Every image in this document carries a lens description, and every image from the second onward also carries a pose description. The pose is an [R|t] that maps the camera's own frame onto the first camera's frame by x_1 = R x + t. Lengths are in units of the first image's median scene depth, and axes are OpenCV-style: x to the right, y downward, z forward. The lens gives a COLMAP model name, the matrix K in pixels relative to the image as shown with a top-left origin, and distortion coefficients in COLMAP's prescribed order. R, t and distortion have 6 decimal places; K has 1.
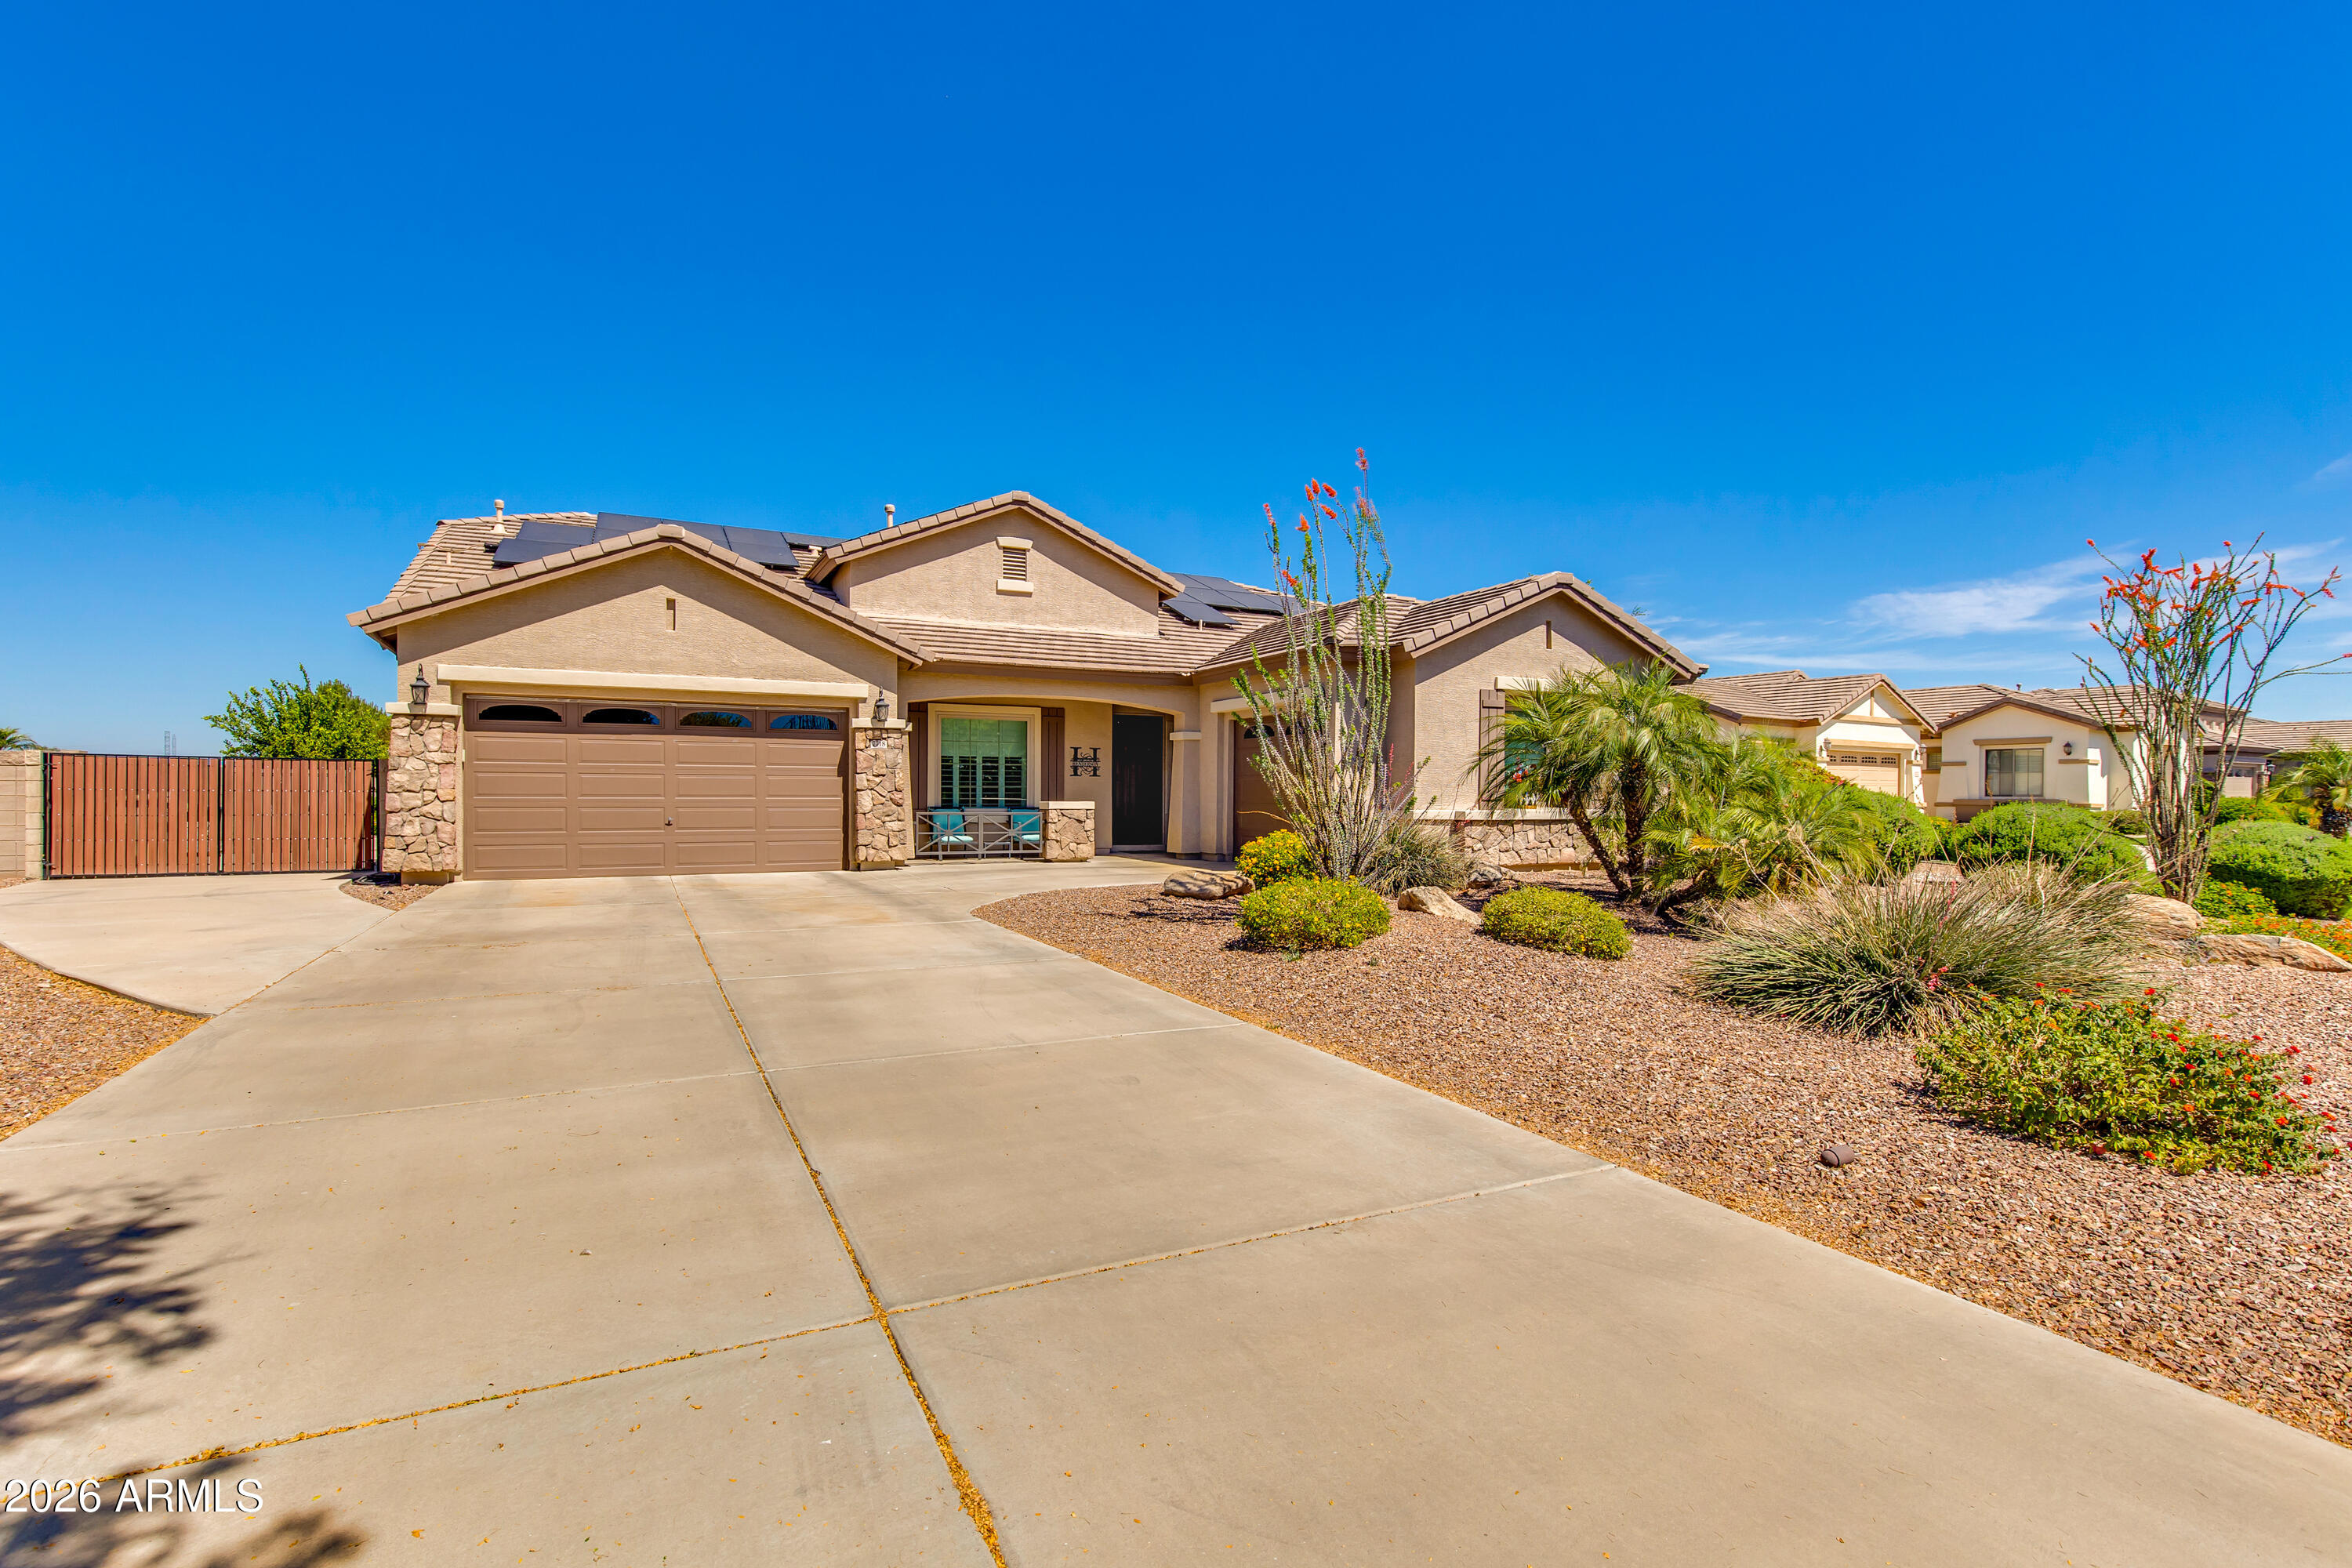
lens RADIAL K [[1064.7, 0, 1134.5], [0, 1064.7, 793.4], [0, 0, 1]] dist [0.009181, -0.001910]
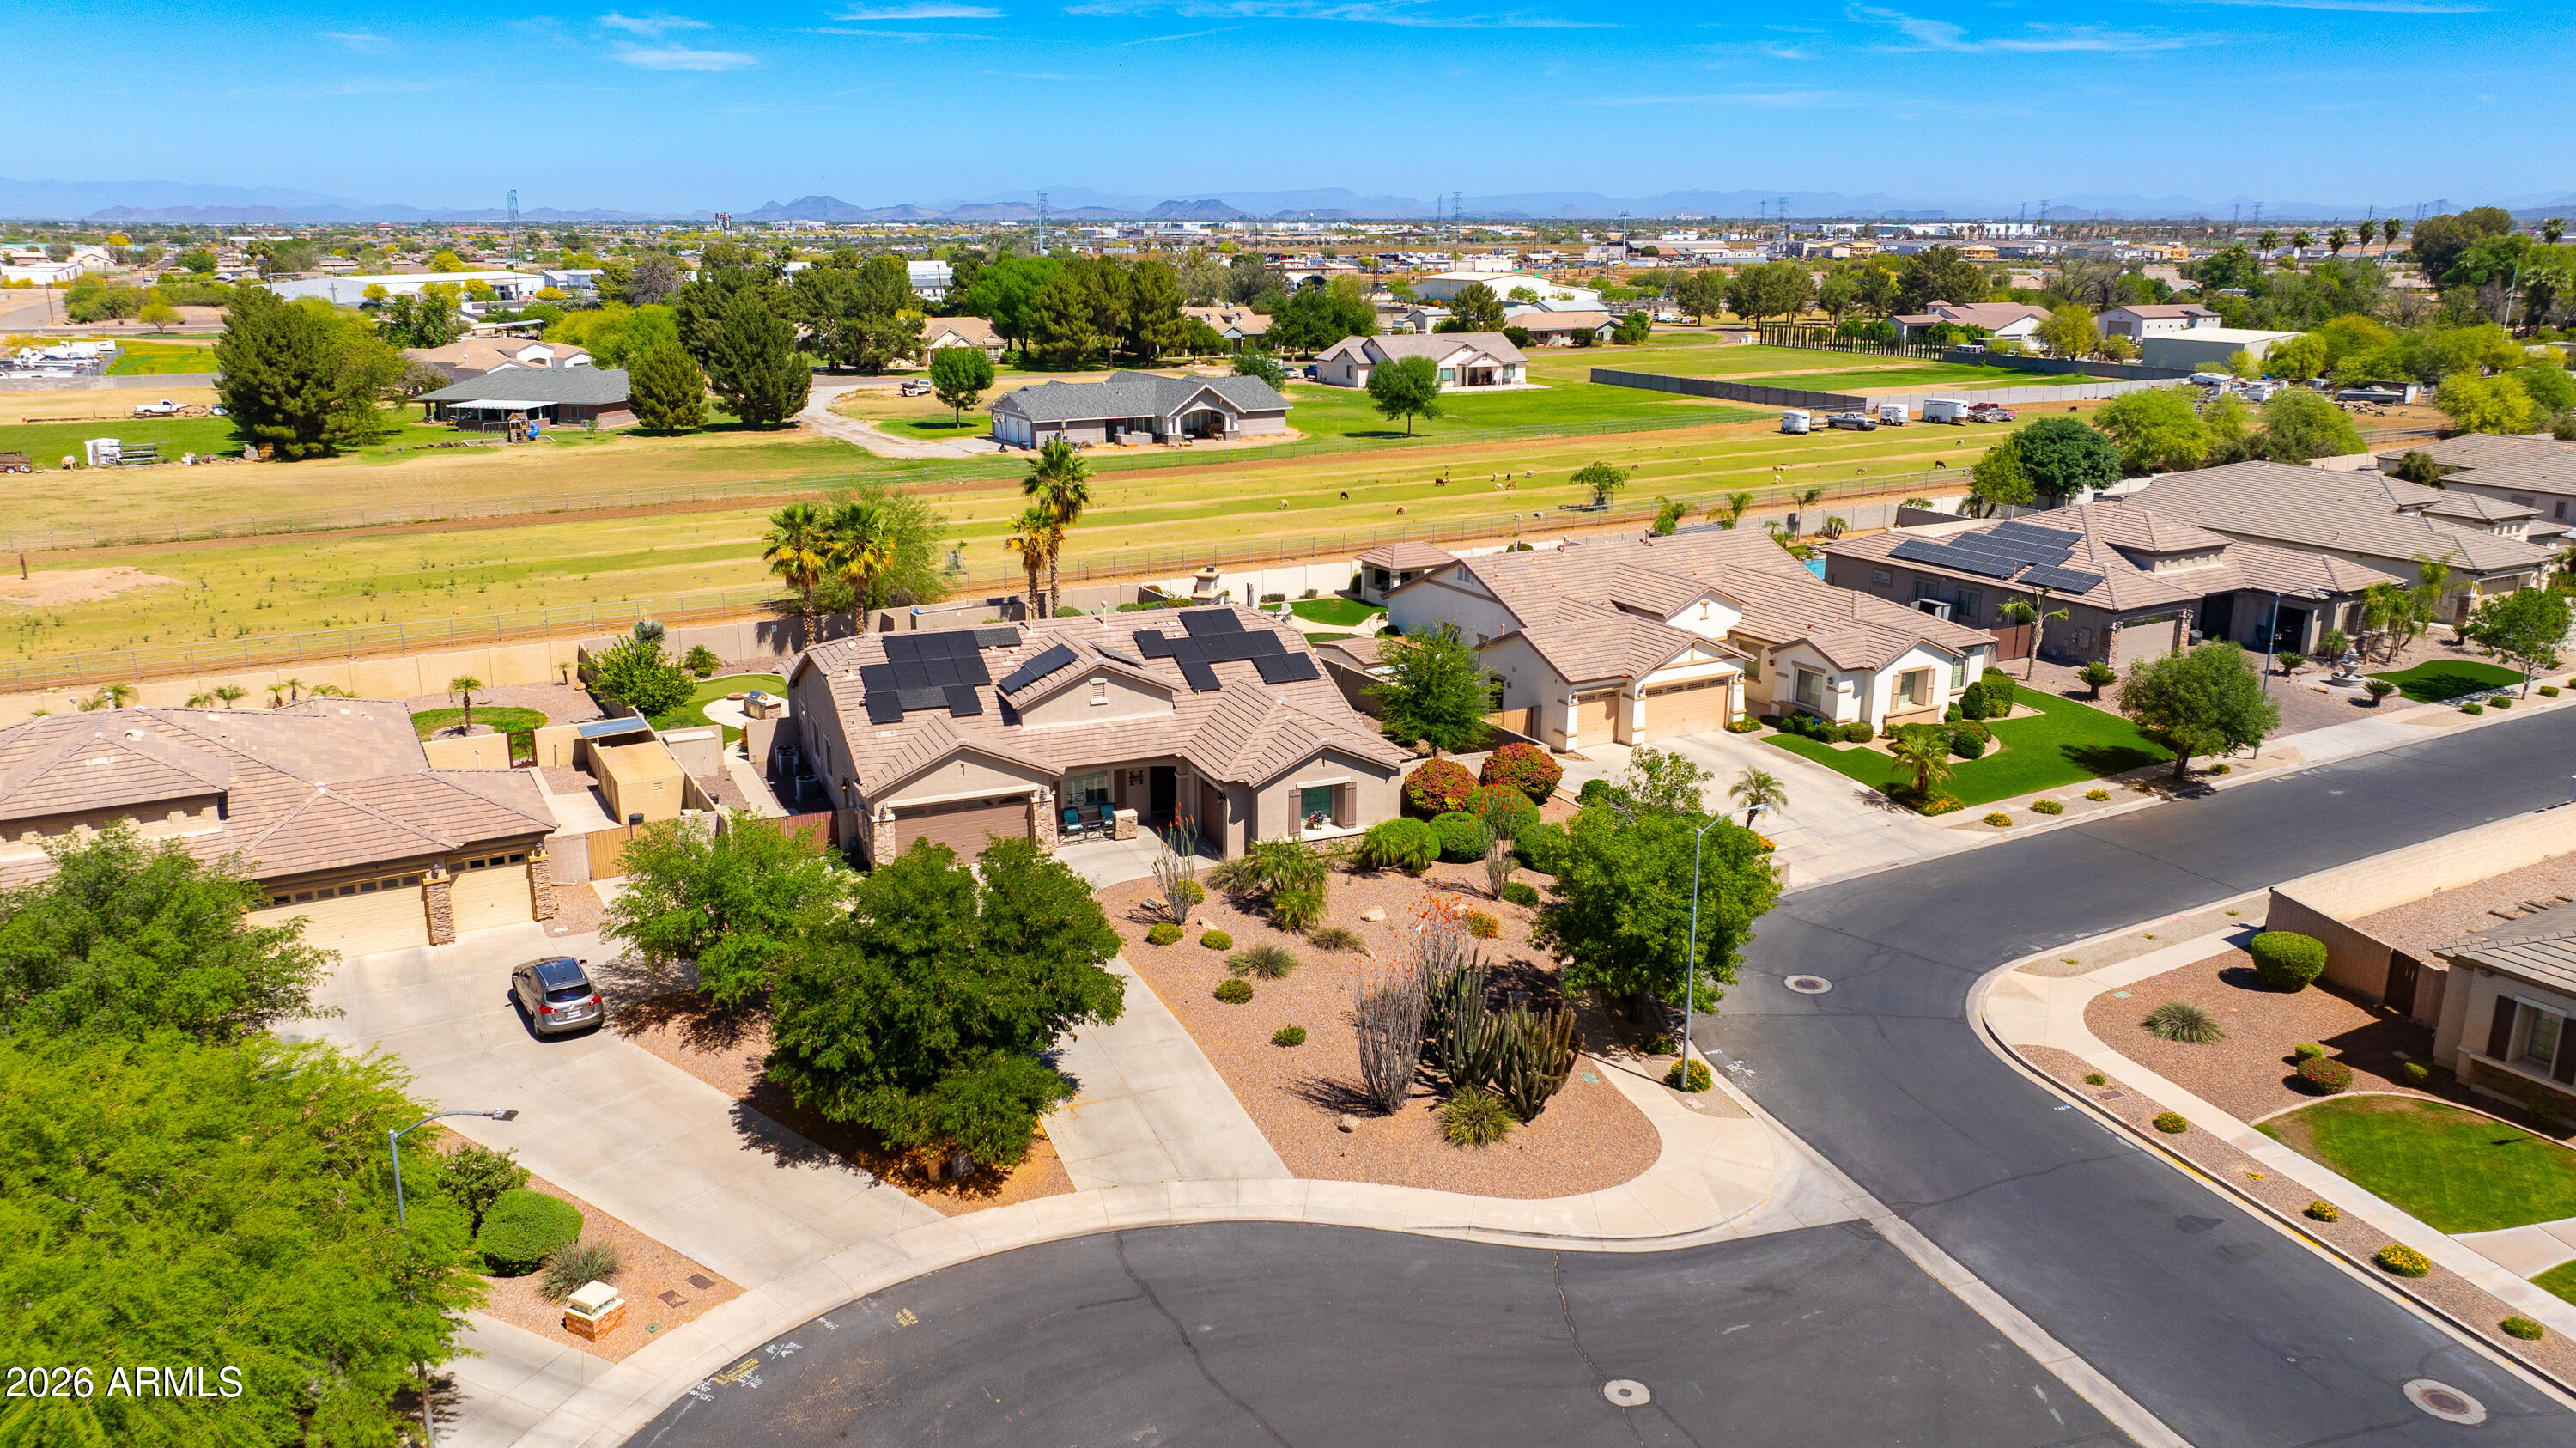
lens RADIAL K [[1814.2, 0, 1298.0], [0, 1814.2, 720.2], [0, 0, 1]] dist [-0.023564, 0.006786]
pose [[0.999644, 0.005835, -0.026039, 0.448948], [0.001213, 0.964859, 0.262765, -1.326551], [0.026657, -0.262703, 0.964508, -2.923620]]
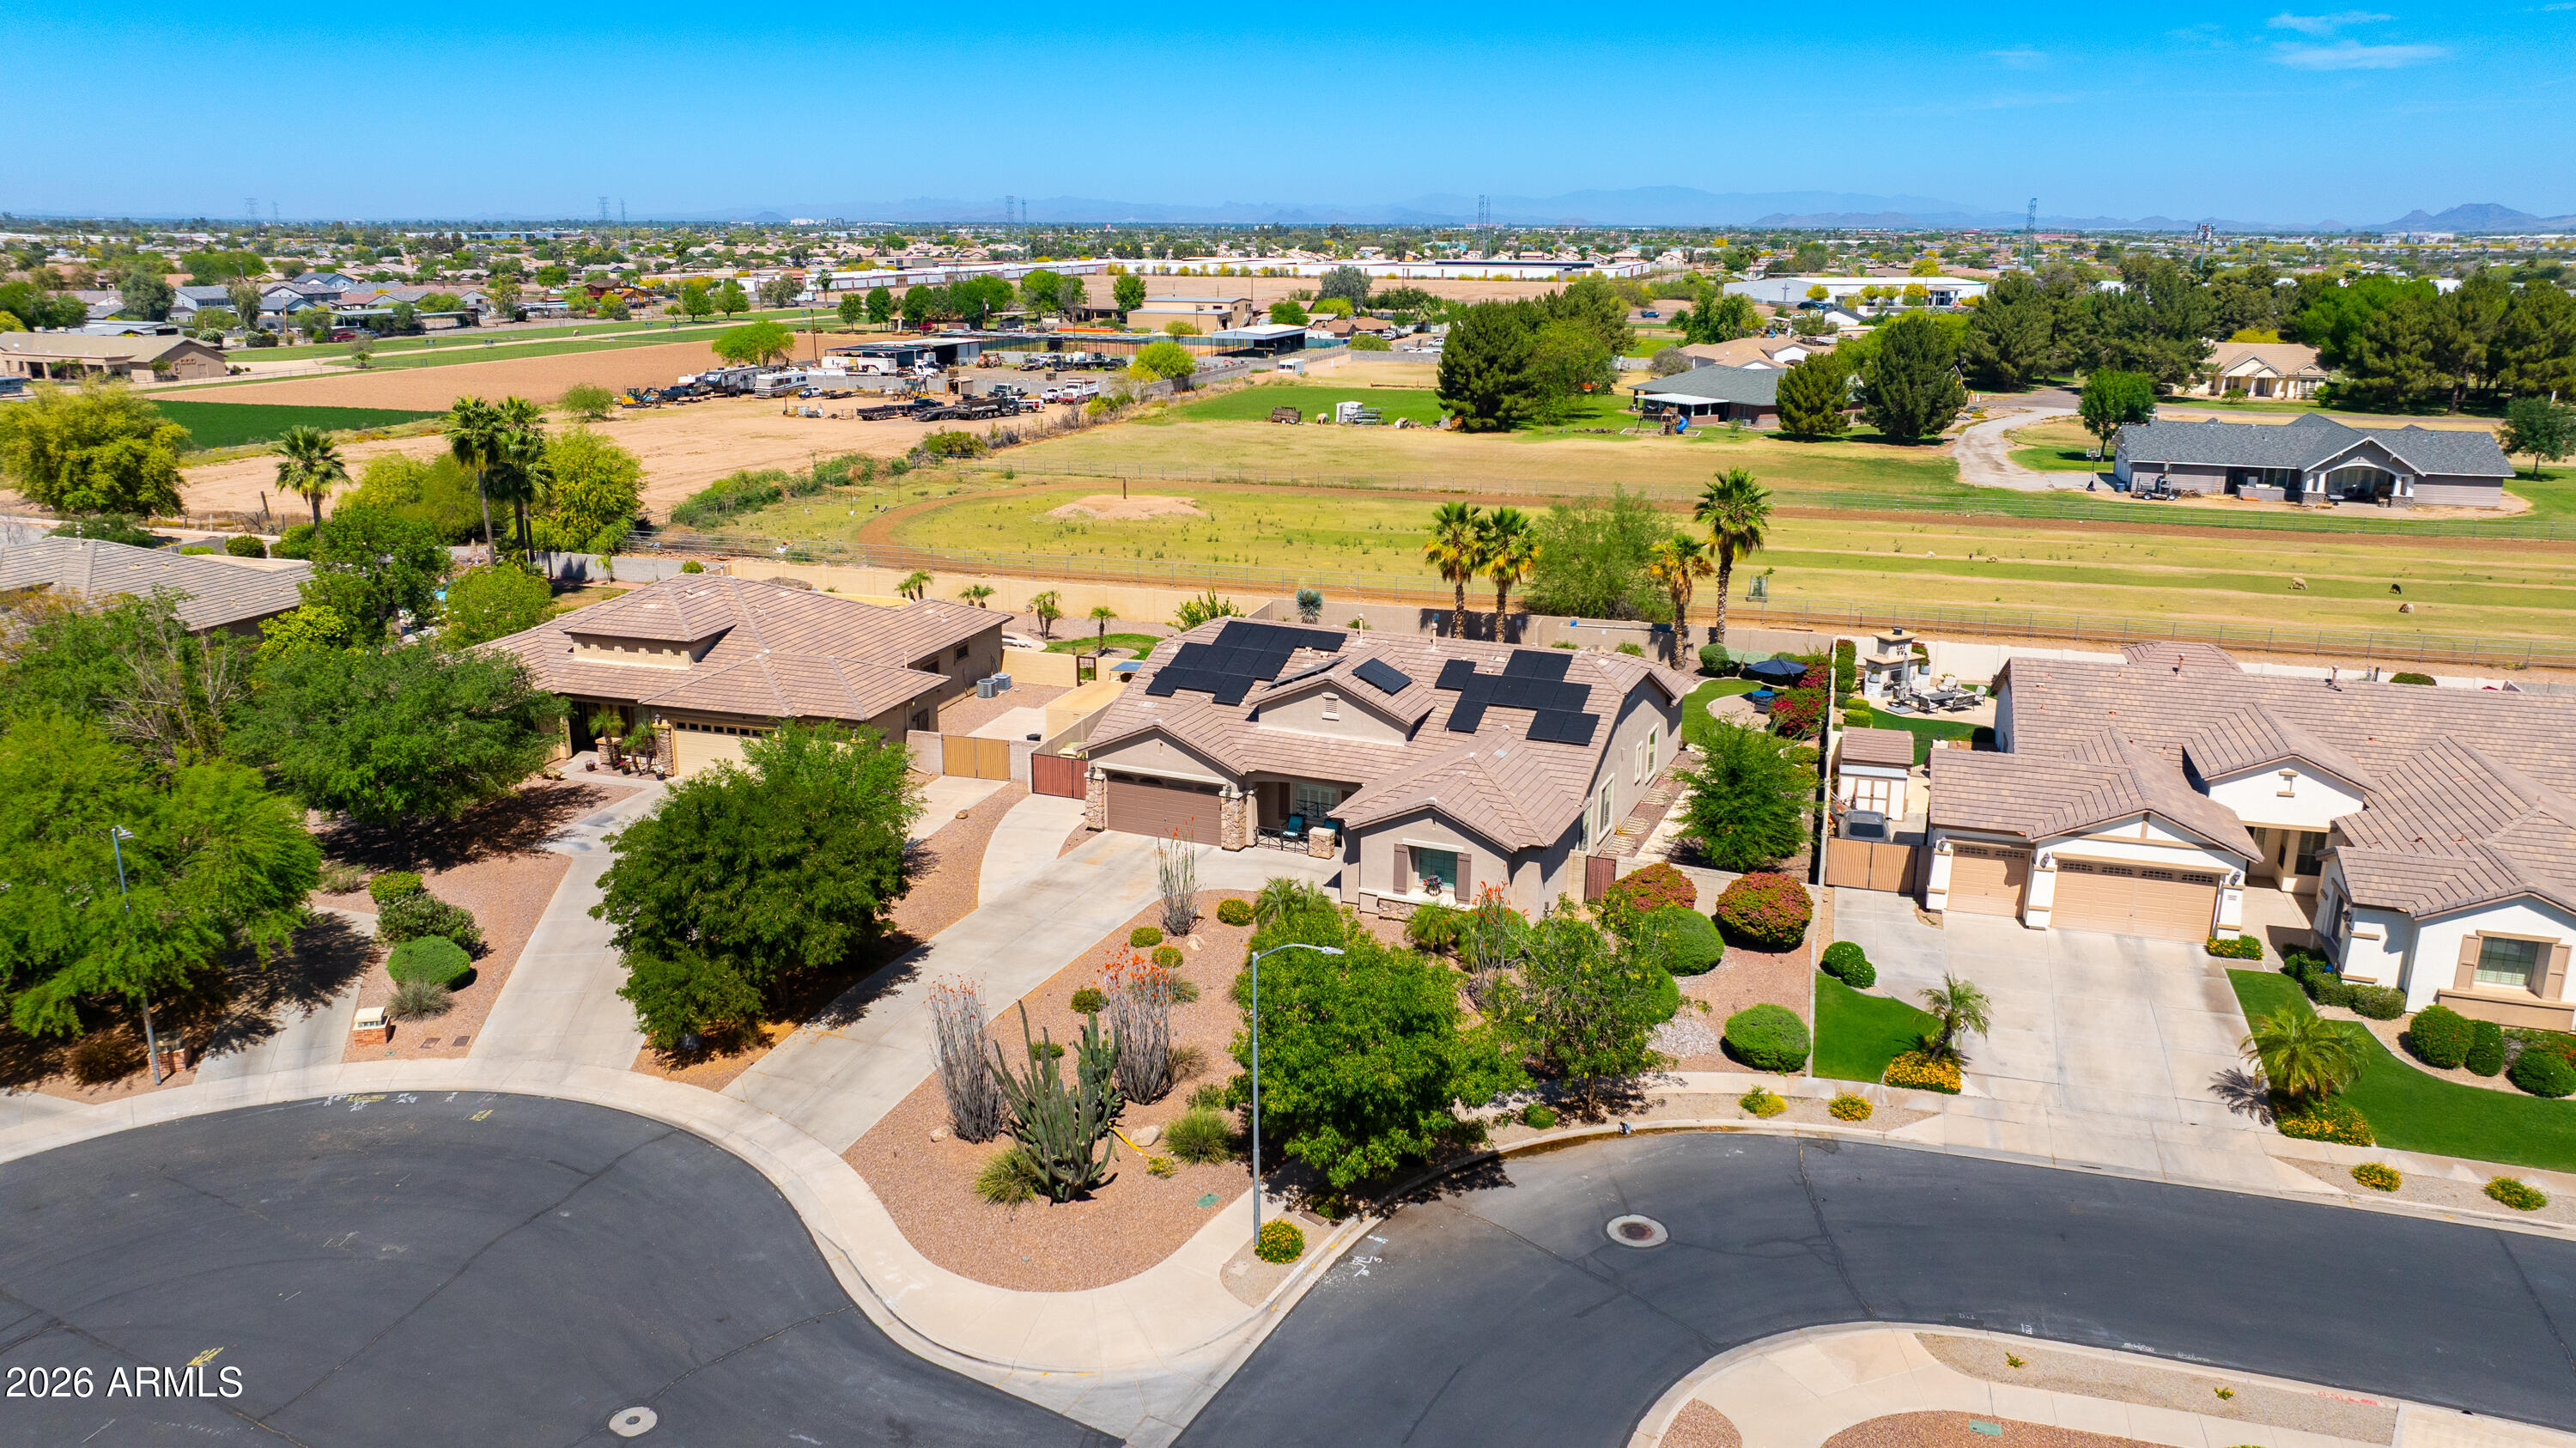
lens RADIAL K [[1814.2, 0, 1302.5], [0, 1814.2, 706.6], [0, 0, 1]] dist [-0.023564, 0.006786]
pose [[0.667142, 0.191160, -0.719985, 2.889157], [-0.003954, 0.967409, 0.253188, -1.341195], [0.744920, -0.166066, 0.646155, -1.574112]]
